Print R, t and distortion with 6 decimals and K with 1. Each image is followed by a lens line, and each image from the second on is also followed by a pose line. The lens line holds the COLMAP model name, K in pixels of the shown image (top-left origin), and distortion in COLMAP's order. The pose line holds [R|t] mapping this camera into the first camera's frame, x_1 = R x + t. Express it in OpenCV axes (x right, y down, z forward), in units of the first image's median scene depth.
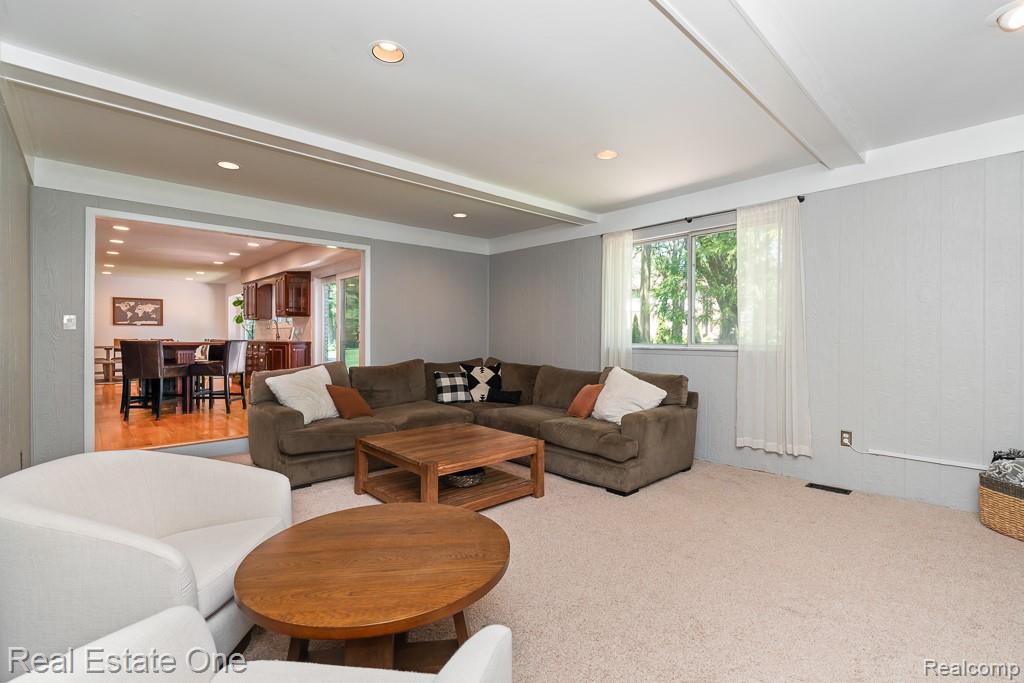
lens RADIAL K [[462.7, 0, 509.4], [0, 462.7, 327.0], [0, 0, 1]] dist [-0.055418, -0.000014]
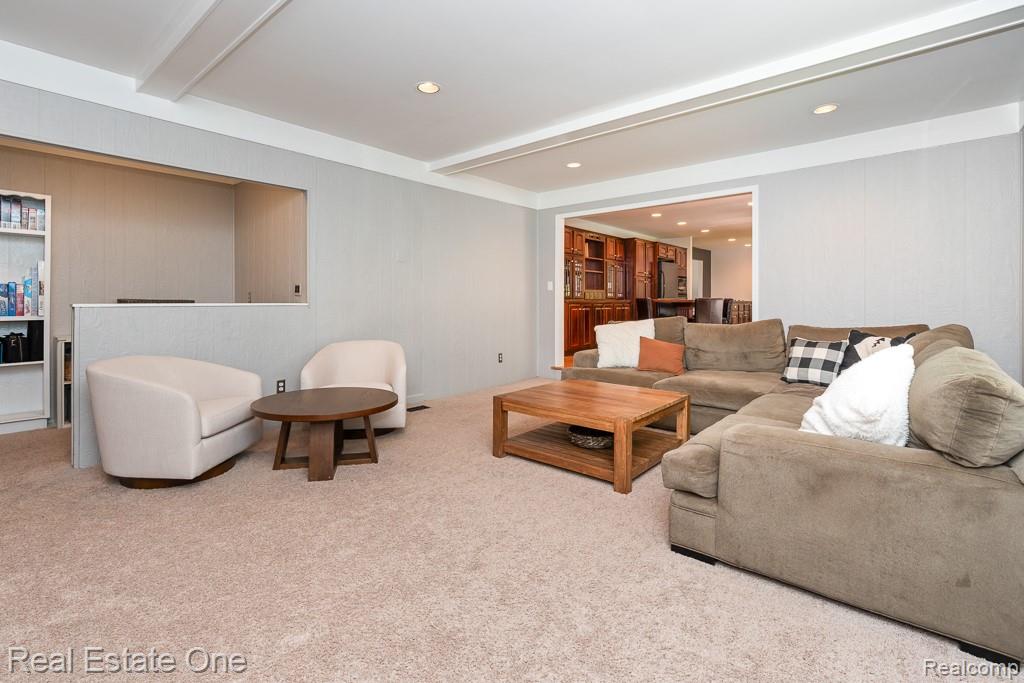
lens RADIAL K [[472.5, 0, 512.4], [0, 472.5, 302.4], [0, 0, 1]] dist [-0.001175, -0.000336]
pose [[0.121244, 0.002489, -0.992620, 0.548823], [0.025217, 0.999666, 0.005587, 0.026260], [0.992302, -0.025708, 0.121141, 0.476356]]
